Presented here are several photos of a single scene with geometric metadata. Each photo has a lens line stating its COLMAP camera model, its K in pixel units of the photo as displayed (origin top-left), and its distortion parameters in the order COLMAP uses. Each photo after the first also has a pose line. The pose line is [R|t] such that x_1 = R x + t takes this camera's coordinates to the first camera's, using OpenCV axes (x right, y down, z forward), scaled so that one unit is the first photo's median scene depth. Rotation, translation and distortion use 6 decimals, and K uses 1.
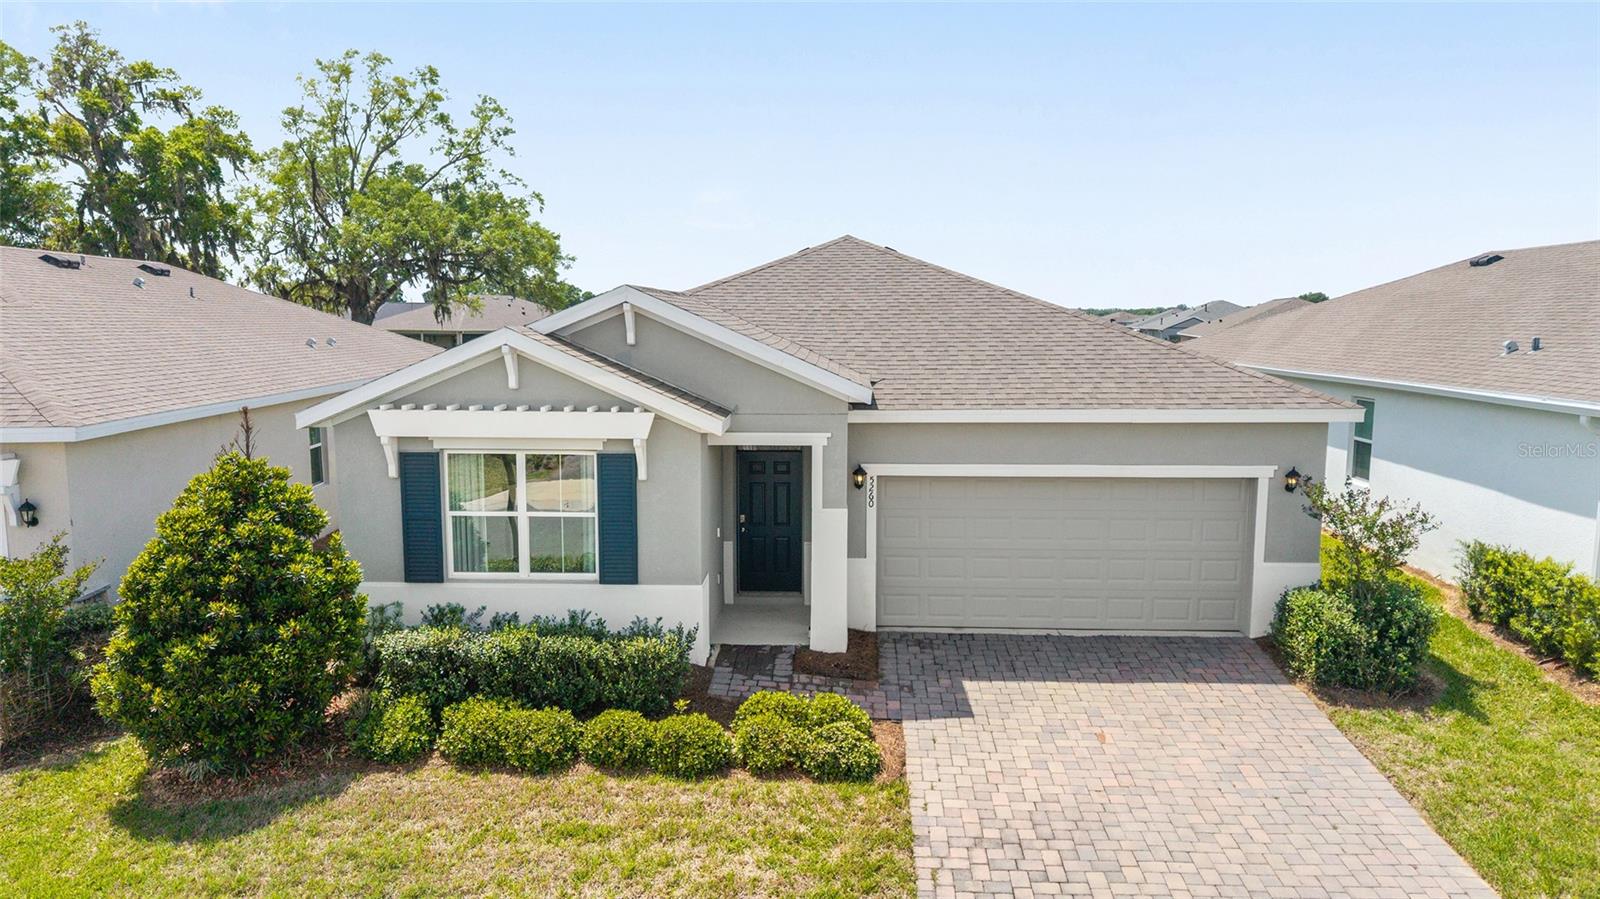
lens RADIAL K [[1095.6, 0, 800.0], [0, 1095.6, 449.5], [0, 0, 1]] dist [0.003684, -0.001770]
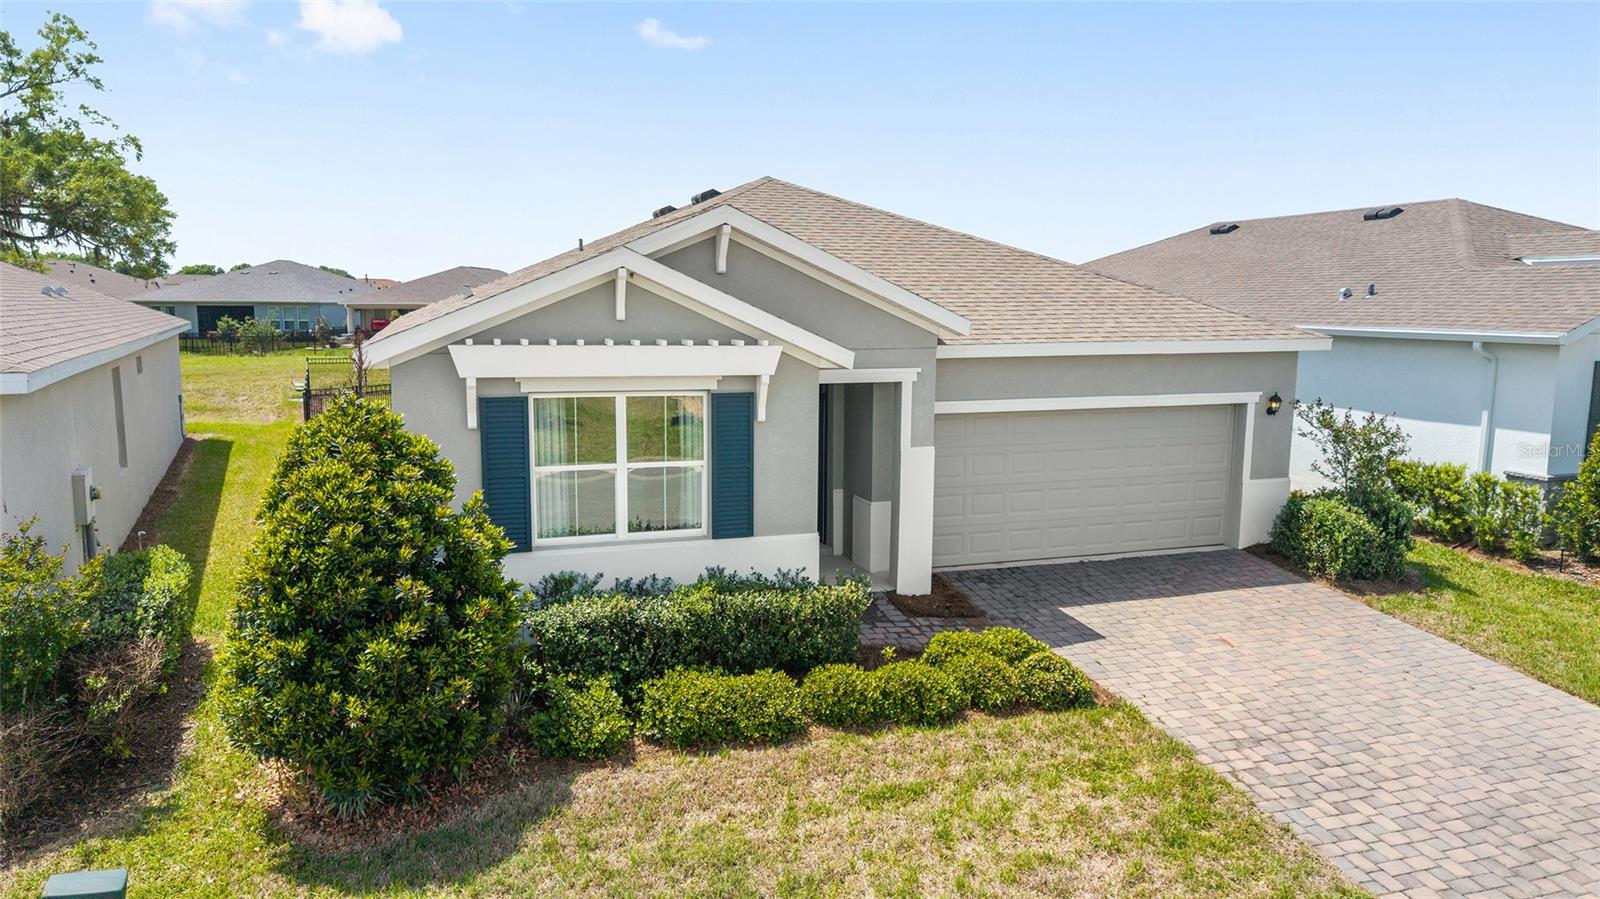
lens RADIAL K [[1101.9, 0, 800.0], [0, 1101.9, 449.5], [0, 0, 1]] dist [0.000559, 0.001659]
pose [[0.933195, -0.044317, 0.356626, -0.432882], [0.037850, 0.998968, 0.025096, 0.029556], [-0.357371, -0.009921, 0.933910, 0.133756]]
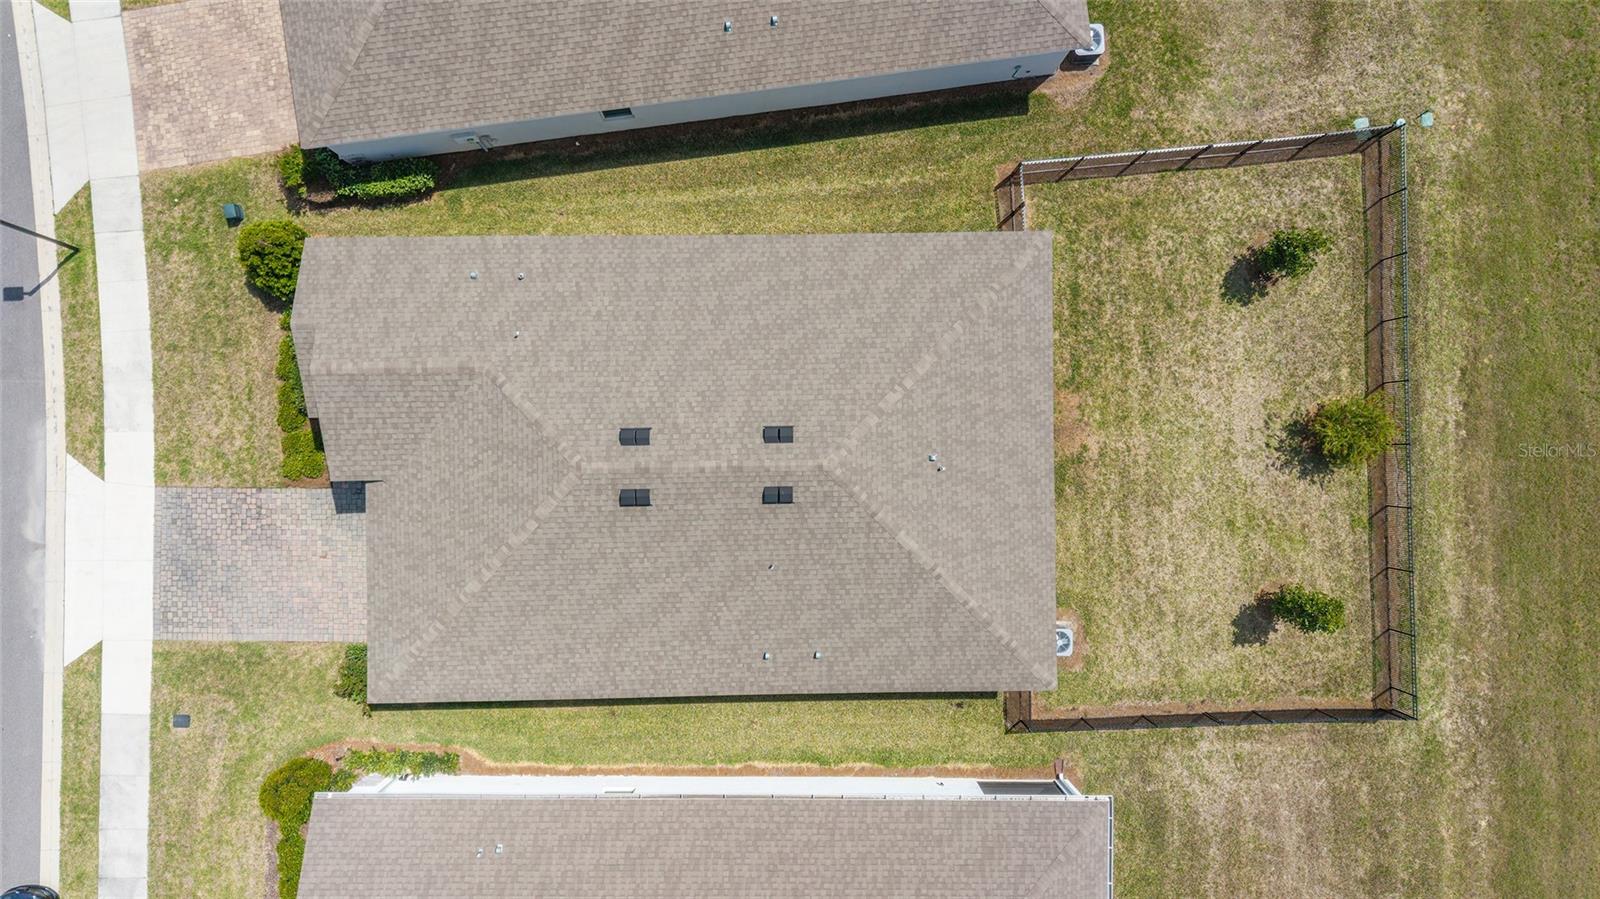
lens RADIAL K [[1074.3, 0, 800.0], [0, 1074.3, 449.5], [0, 0, 1]] dist [0.060012, -0.078060]
pose [[0.060418, 0.998172, -0.001269, 0.067127], [-0.120043, 0.008528, 0.992732, -2.413146], [0.990928, -0.059826, 0.120339, 1.703514]]
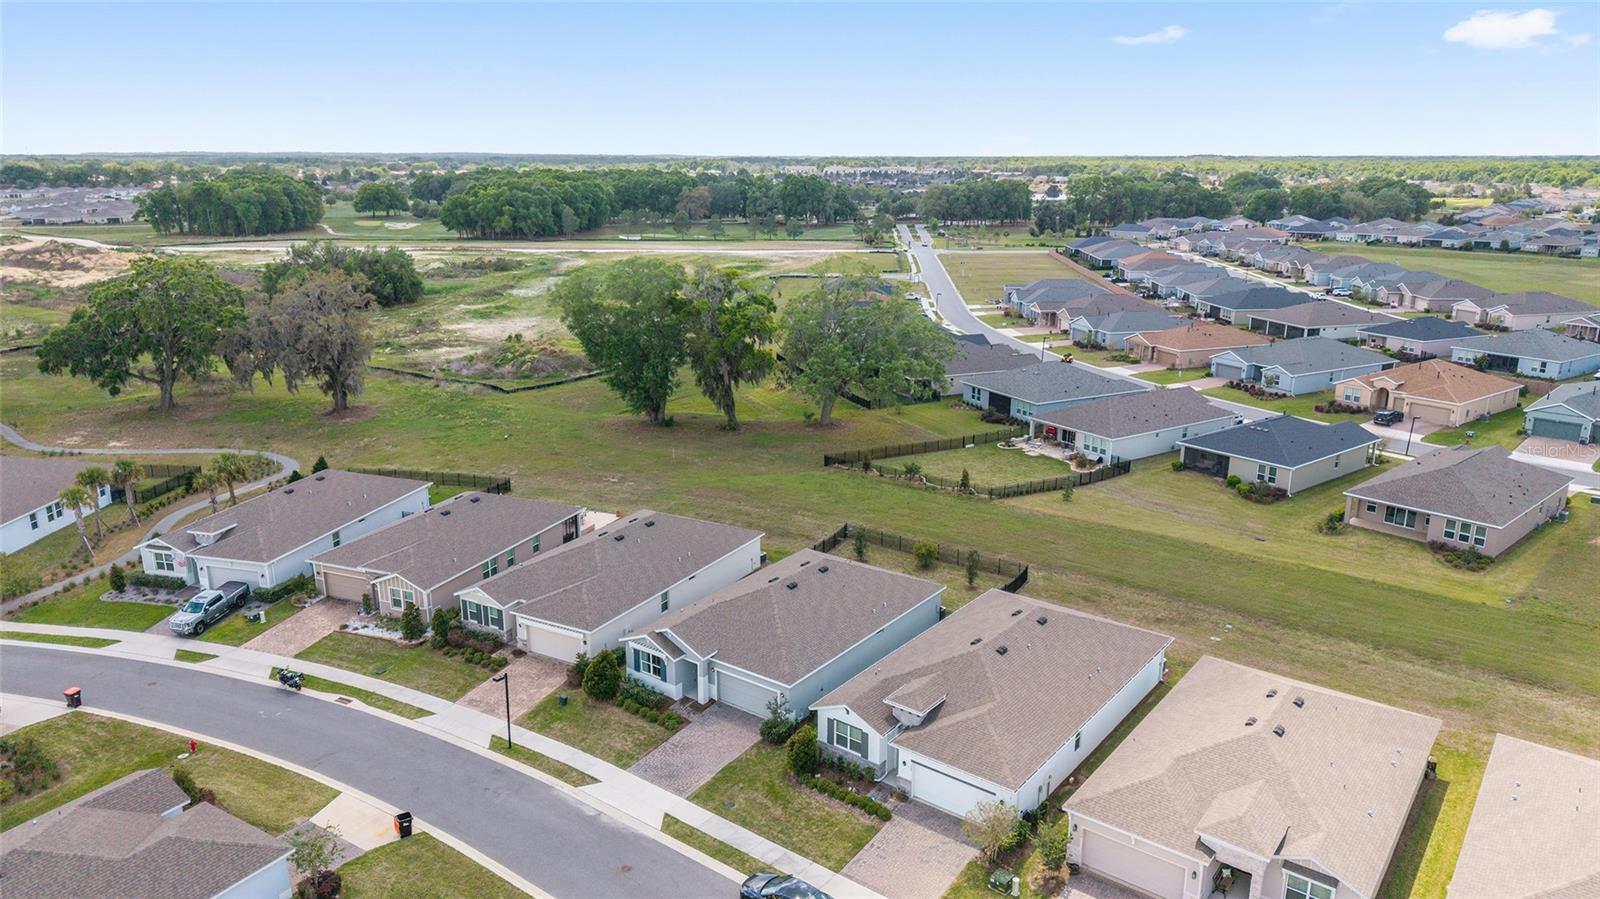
lens RADIAL K [[1063.4, 0, 797.8], [0, 1063.4, 473.8], [0, 0, 1]] dist [0.057968, -0.069496]
pose [[0.826107, 0.166009, -0.538505, 3.007426], [-0.070047, 0.978462, 0.194180, -1.924489], [0.559142, -0.122693, 0.819943, -2.777490]]
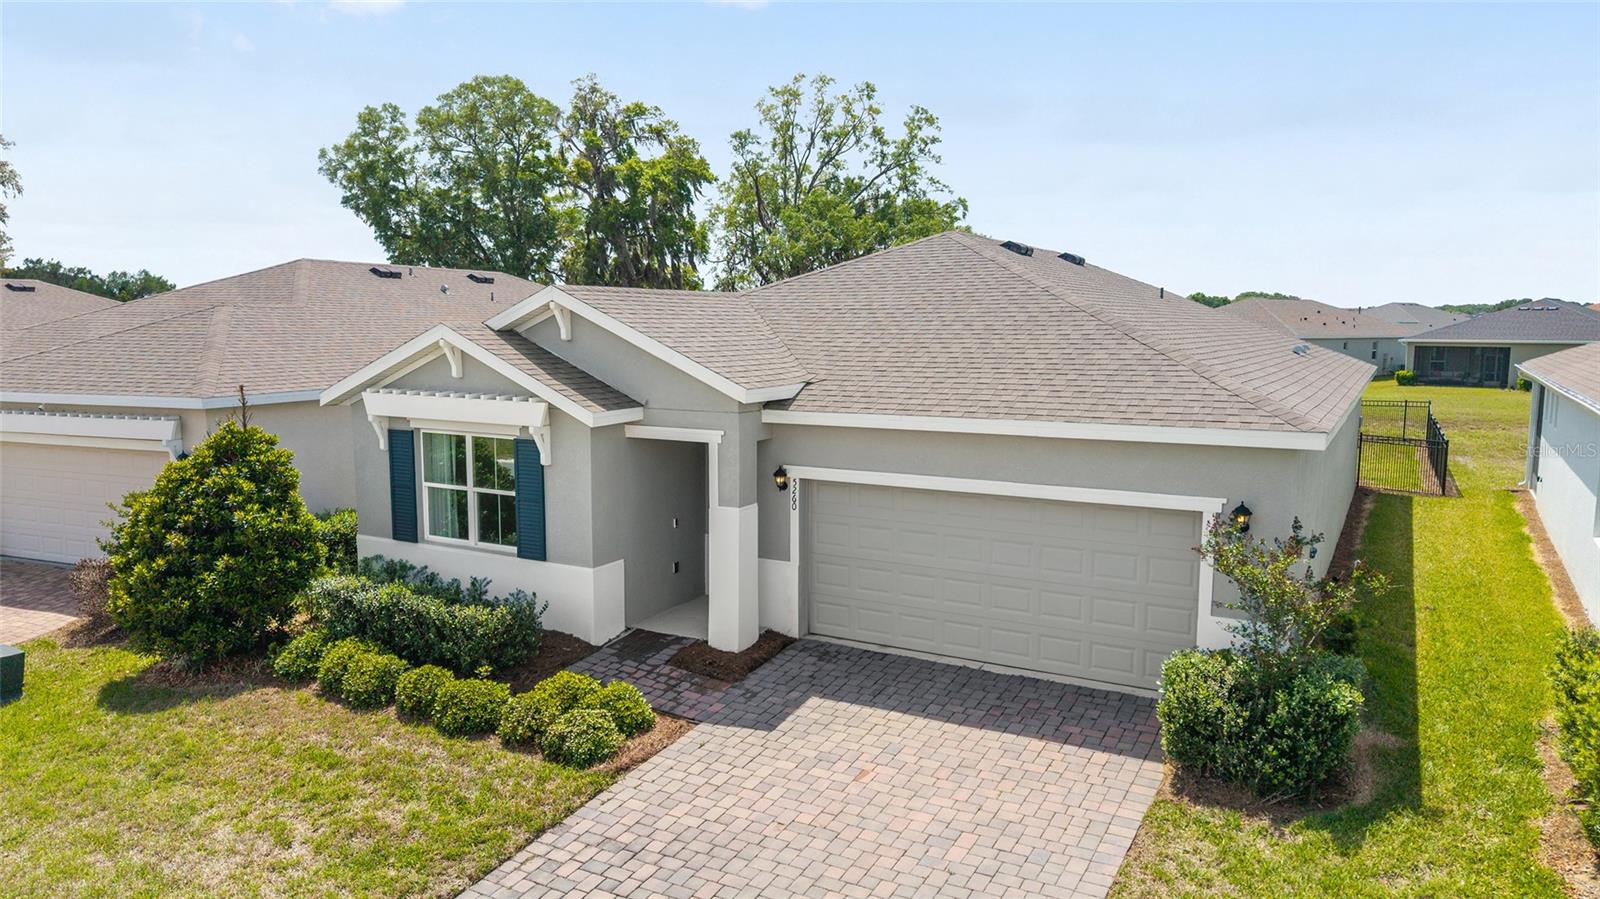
lens RADIAL K [[1095.6, 0, 800.0], [0, 1095.6, 449.5], [0, 0, 1]] dist [0.003684, -0.001770]
pose [[0.892980, 0.056517, -0.446535, 0.554387], [-0.057857, 0.998268, 0.010647, -0.013430], [0.446363, 0.016328, 0.894703, 0.137705]]
